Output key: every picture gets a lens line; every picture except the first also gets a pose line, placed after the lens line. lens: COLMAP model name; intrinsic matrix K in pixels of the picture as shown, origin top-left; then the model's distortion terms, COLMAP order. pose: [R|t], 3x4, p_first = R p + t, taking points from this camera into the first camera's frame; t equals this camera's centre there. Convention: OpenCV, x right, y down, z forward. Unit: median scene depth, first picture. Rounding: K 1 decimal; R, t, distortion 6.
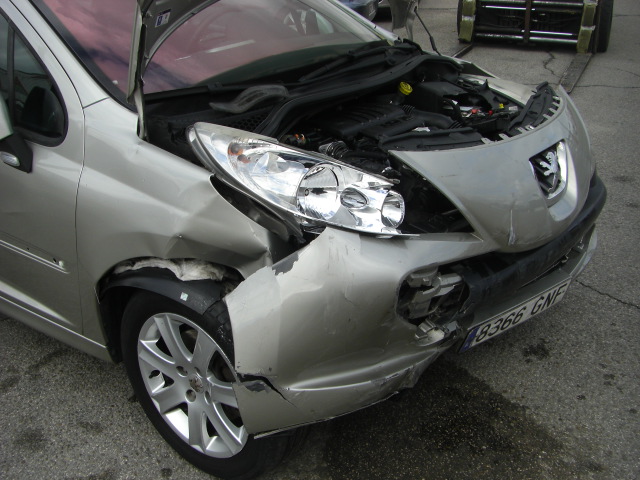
lens RADIAL K [[715.5, 0, 300.5], [0, 715.5, 246.8], [0, 0, 1]] dist [-0.131788, 0.000000]
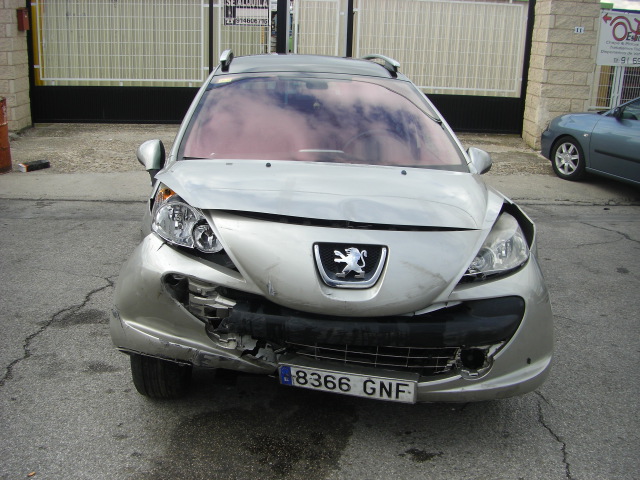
lens RADIAL K [[715.5, 0, 315.2], [0, 715.5, 244.5], [0, 0, 1]] dist [-0.131788, 0.000000]
pose [[0.645648, 0.229760, -0.728251, 1.189944], [-0.371137, 0.927868, -0.036302, -0.065274], [0.667380, 0.293719, 0.684349, 0.071965]]
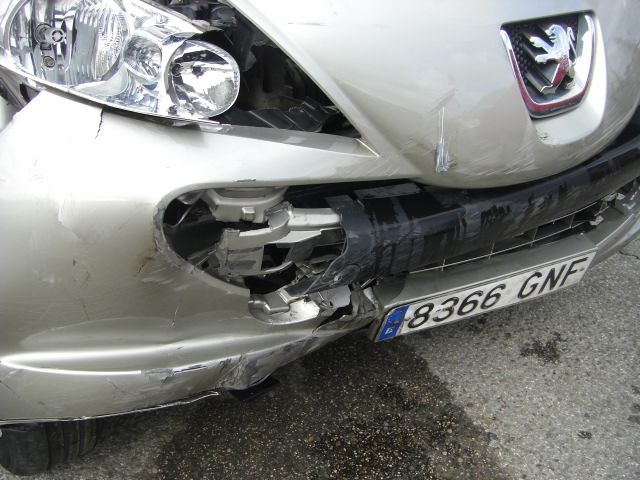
lens RADIAL K [[715.5, 0, 297.5], [0, 715.5, 242.8], [0, 0, 1]] dist [-0.131788, 0.000000]
pose [[0.977578, 0.131445, -0.164507, 0.255129], [-0.116894, 0.988566, 0.095249, 0.011076], [0.175146, -0.073883, 0.981766, 0.380318]]
